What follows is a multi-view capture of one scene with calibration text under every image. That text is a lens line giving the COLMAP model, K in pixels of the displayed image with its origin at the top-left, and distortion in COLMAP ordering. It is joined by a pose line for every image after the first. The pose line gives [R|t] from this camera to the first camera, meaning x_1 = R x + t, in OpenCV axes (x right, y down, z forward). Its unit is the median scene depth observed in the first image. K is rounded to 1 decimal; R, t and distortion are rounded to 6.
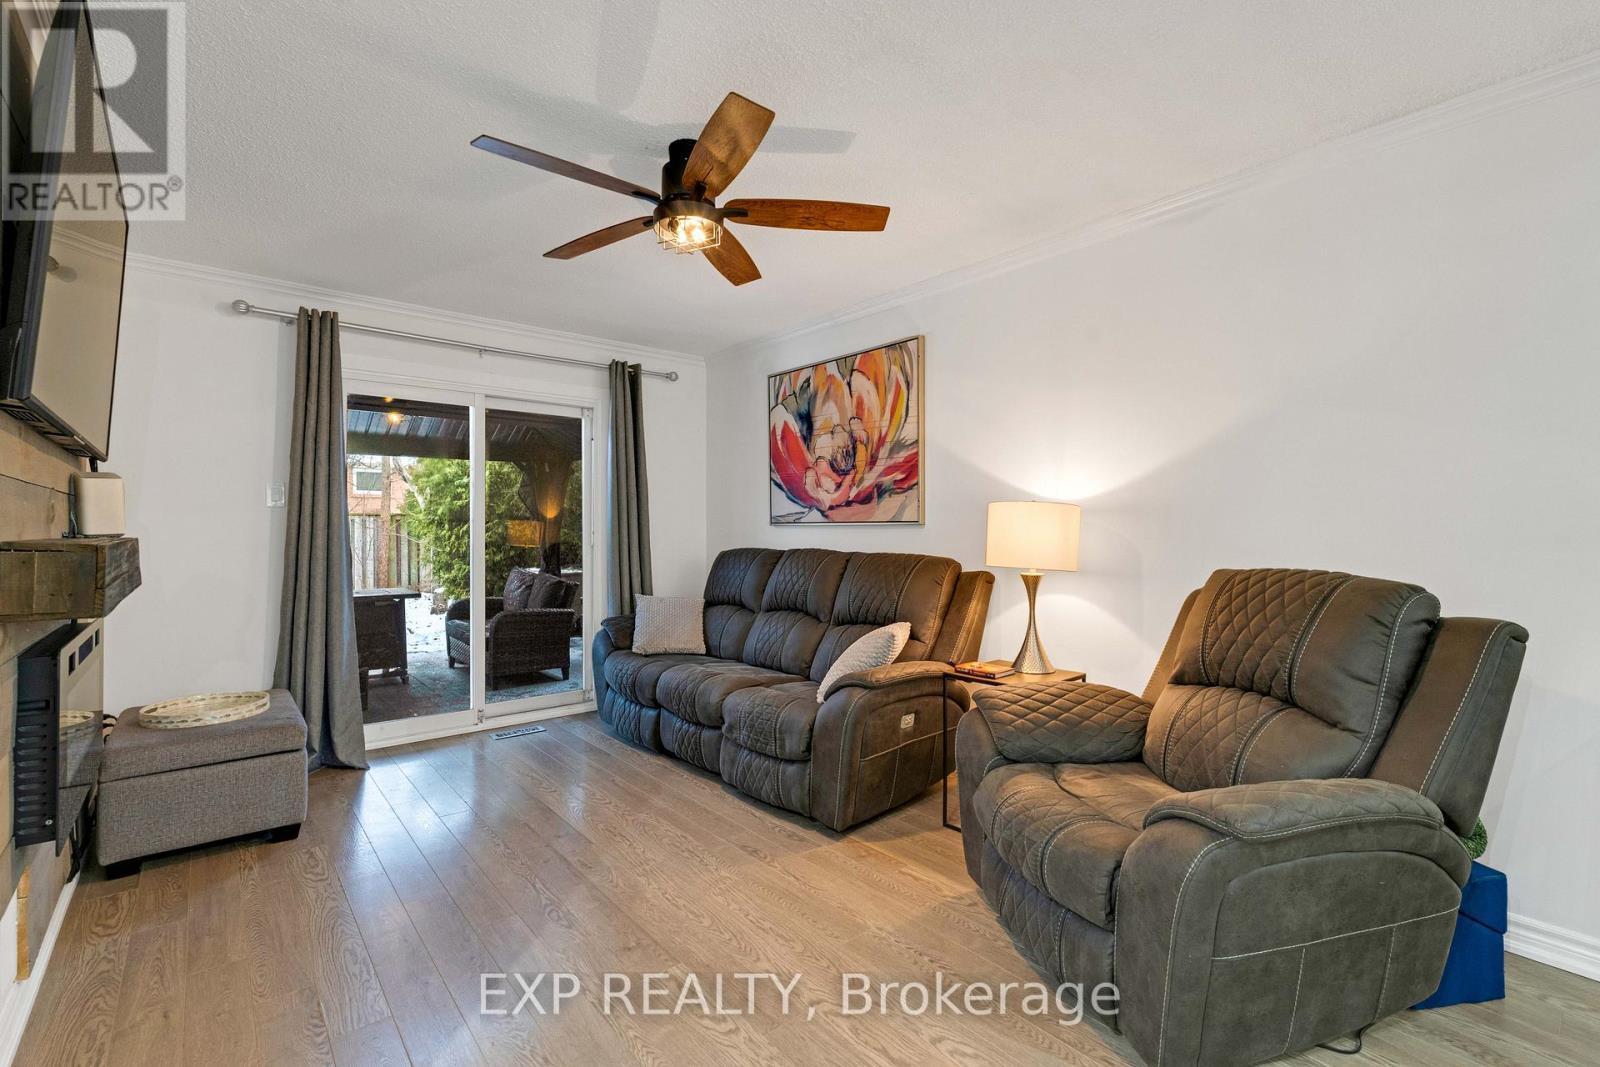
lens RADIAL K [[737.6, 0, 807.0], [0, 737.6, 532.4], [0, 0, 1]] dist [0.001294, 0.000216]
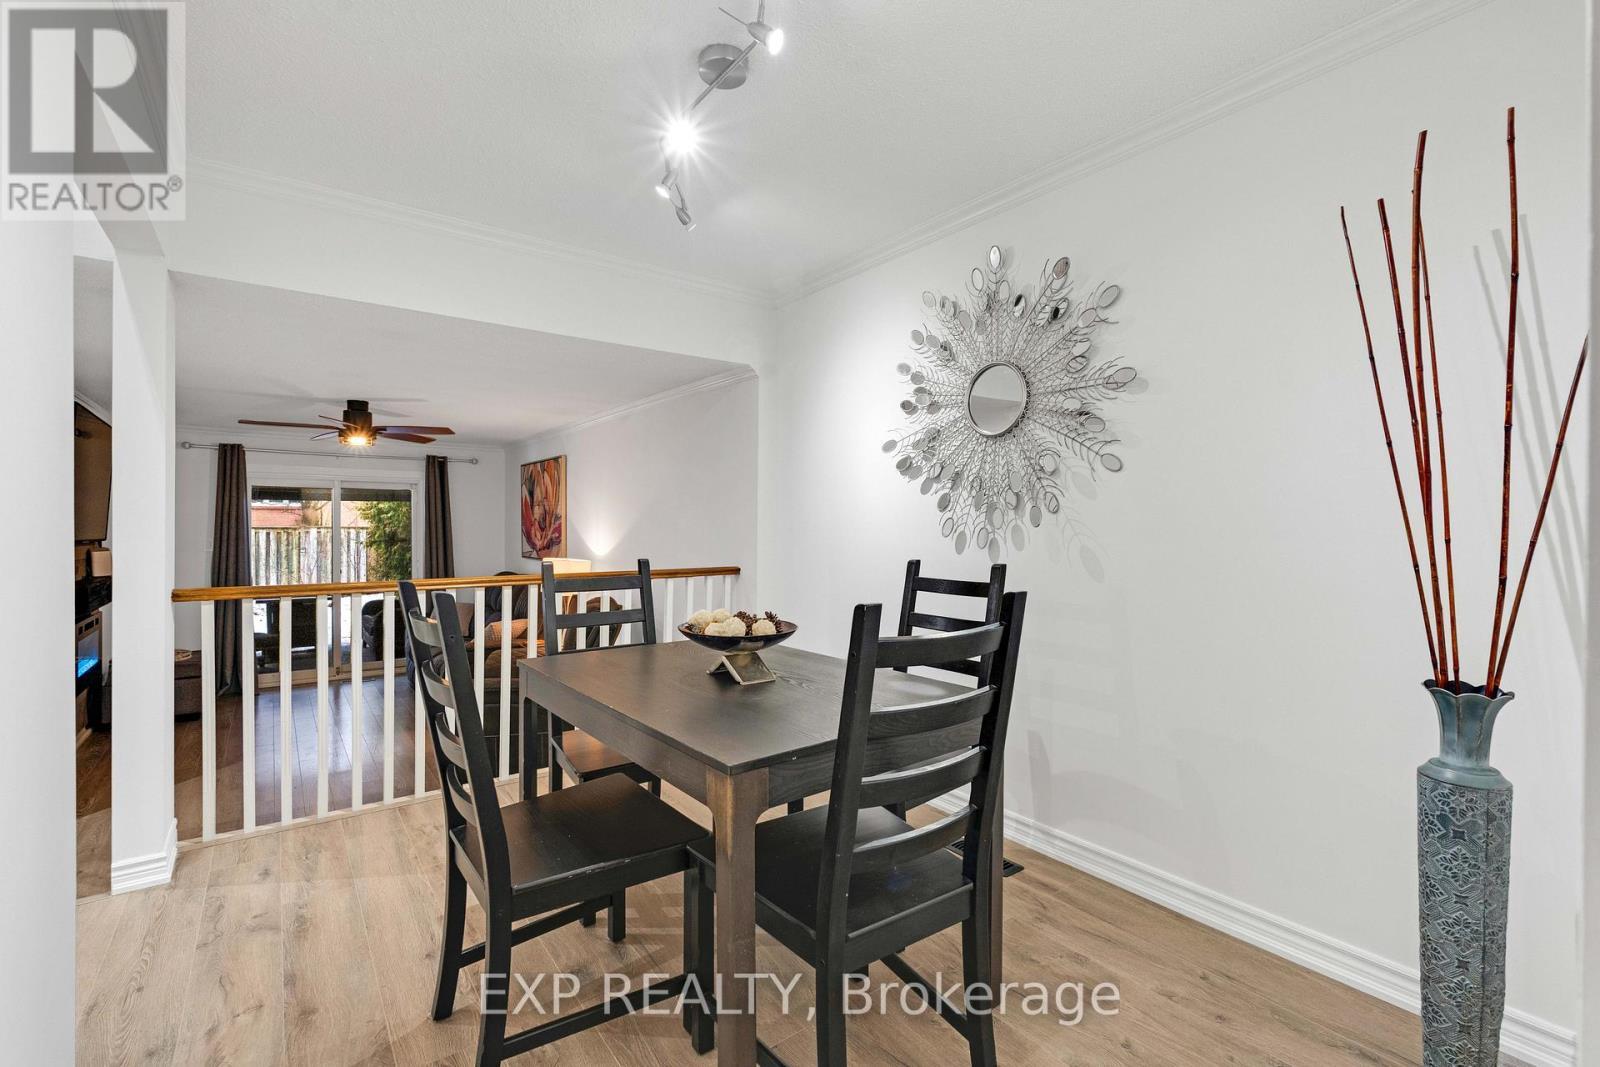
lens RADIAL K [[737.6, 0, 791.9], [0, 737.6, 526.5], [0, 0, 1]] dist [0.001294, 0.000216]
pose [[0.998171, 0.002885, -0.060379, 0.707949], [-0.003647, 0.999915, -0.012509, -0.068721], [0.060338, 0.012706, 0.998097, -0.623661]]
